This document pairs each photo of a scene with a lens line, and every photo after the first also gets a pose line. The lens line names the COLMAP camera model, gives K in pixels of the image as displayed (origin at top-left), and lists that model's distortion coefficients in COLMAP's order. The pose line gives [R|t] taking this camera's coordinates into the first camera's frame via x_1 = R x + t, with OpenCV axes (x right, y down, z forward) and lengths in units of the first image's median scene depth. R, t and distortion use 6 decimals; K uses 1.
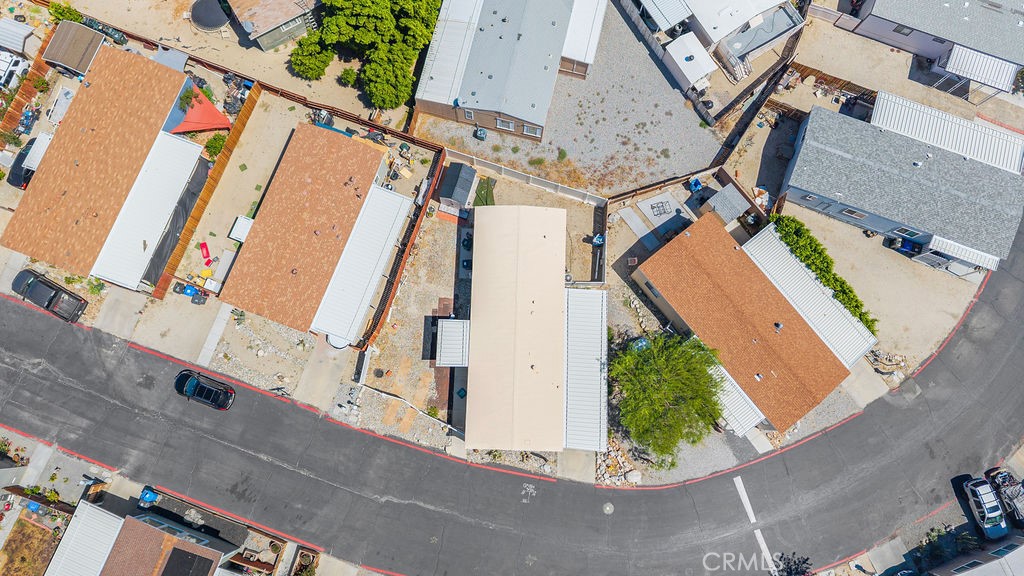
lens RADIAL K [[680.7, 0, 508.3], [0, 680.7, 289.0], [0, 0, 1]] dist [0.051572, -0.055384]
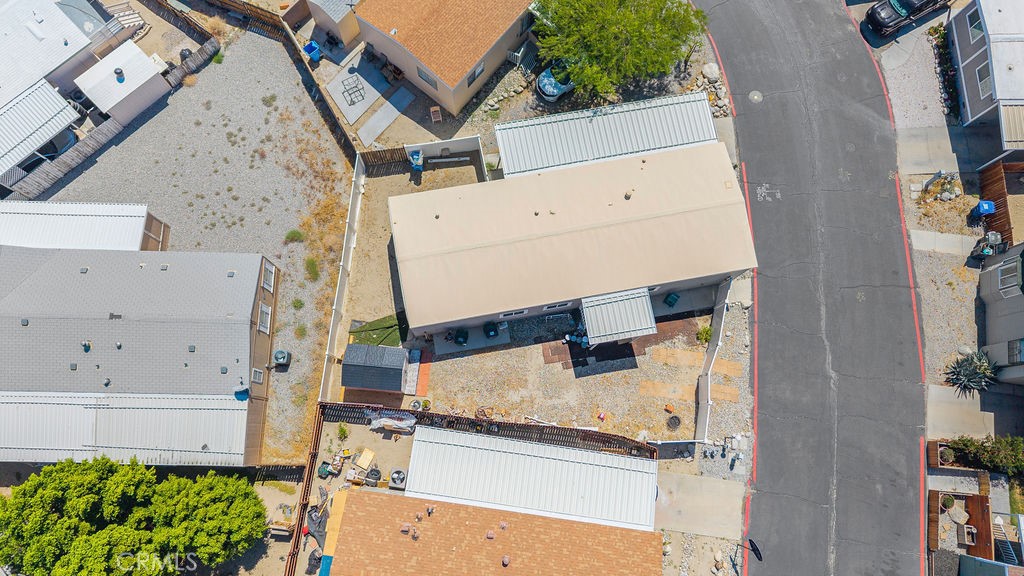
lens RADIAL K [[695.0, 0, 510.7], [0, 695.0, 290.5], [0, 0, 1]] dist [-0.009152, 0.034540]
pose [[-0.212306, -0.960291, 0.181016, -0.148623], [0.954428, -0.164010, 0.249336, -0.180774], [-0.209747, 0.225702, 0.951349, 0.326730]]
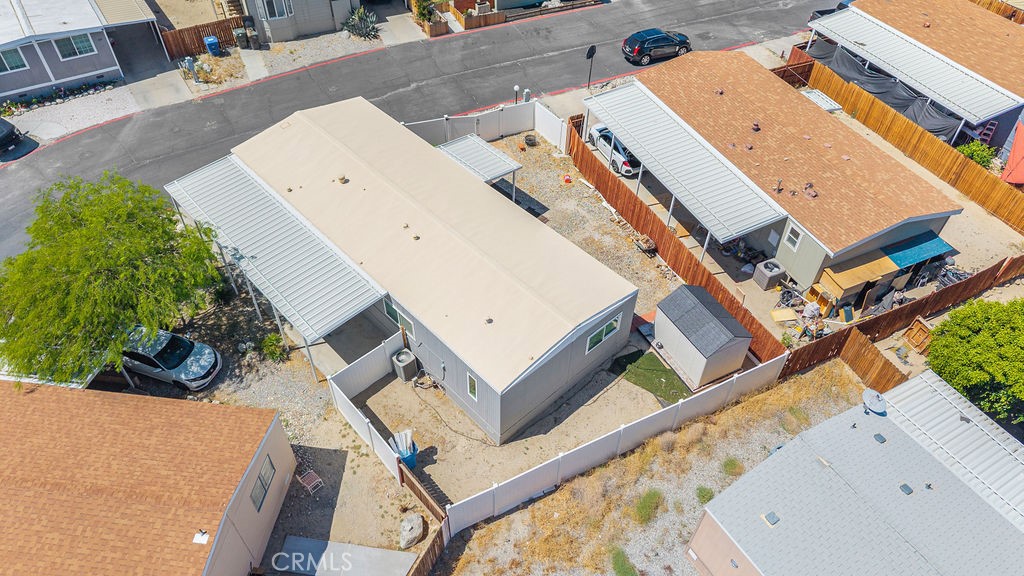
lens RADIAL K [[695.0, 0, 510.7], [0, 695.0, 290.5], [0, 0, 1]] dist [-0.009152, 0.034540]
pose [[-0.709943, 0.476472, -0.518610, 0.262459], [-0.698264, -0.380344, 0.606437, -0.343571], [0.091700, 0.792662, 0.602726, 0.667844]]
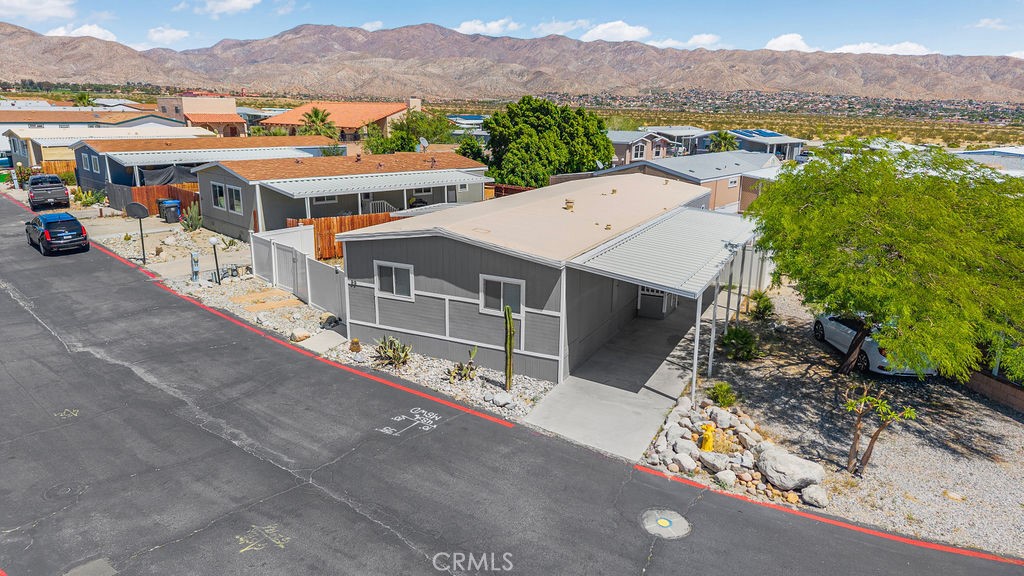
lens RADIAL K [[680.7, 0, 508.3], [0, 680.7, 289.0], [0, 0, 1]] dist [0.051572, -0.055384]
pose [[0.904792, 0.094151, -0.415315, 0.178611], [-0.416384, 0.400108, -0.816418, 0.479885], [0.089305, 0.911619, 0.401217, 0.789320]]
